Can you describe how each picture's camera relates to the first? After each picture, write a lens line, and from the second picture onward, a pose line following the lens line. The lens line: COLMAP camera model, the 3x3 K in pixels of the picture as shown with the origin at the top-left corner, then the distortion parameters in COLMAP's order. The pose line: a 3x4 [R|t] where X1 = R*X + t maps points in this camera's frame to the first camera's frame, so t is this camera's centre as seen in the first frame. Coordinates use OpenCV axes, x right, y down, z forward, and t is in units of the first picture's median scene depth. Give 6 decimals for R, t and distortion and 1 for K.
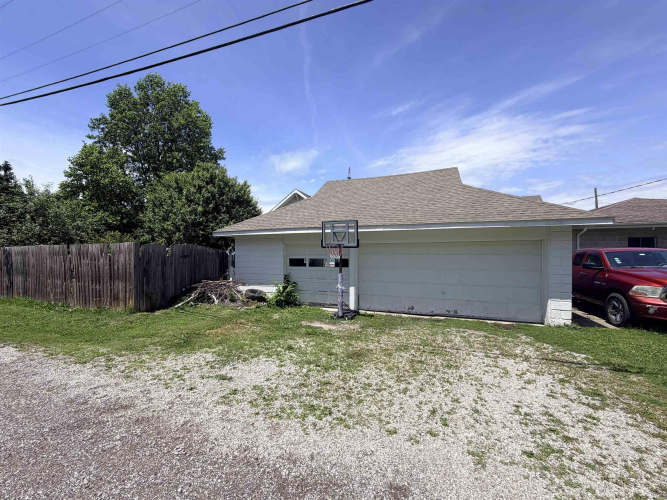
lens RADIAL K [[266.3, 0, 331.2], [0, 266.3, 249.7], [0, 0, 1]] dist [0.000097, 0.000235]
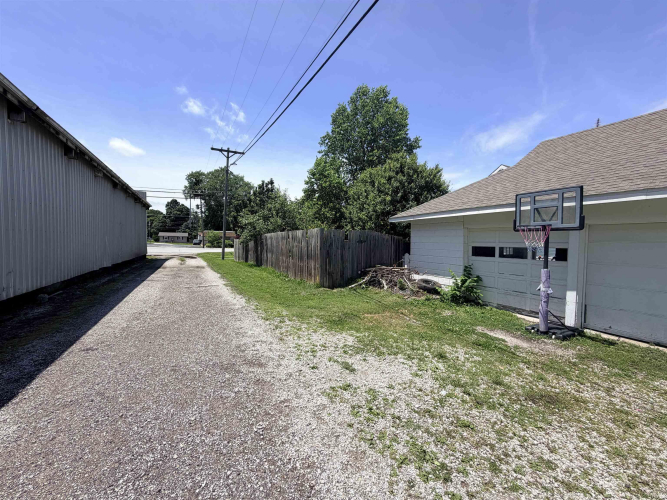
lens RADIAL K [[266.3, 0, 331.2], [0, 266.3, 249.7], [0, 0, 1]] dist [0.000097, 0.000235]
pose [[0.752217, 0.034328, -0.658021, 0.069849], [-0.010979, 0.999156, 0.039574, 0.019954], [0.658824, -0.022544, 0.751959, 0.136254]]
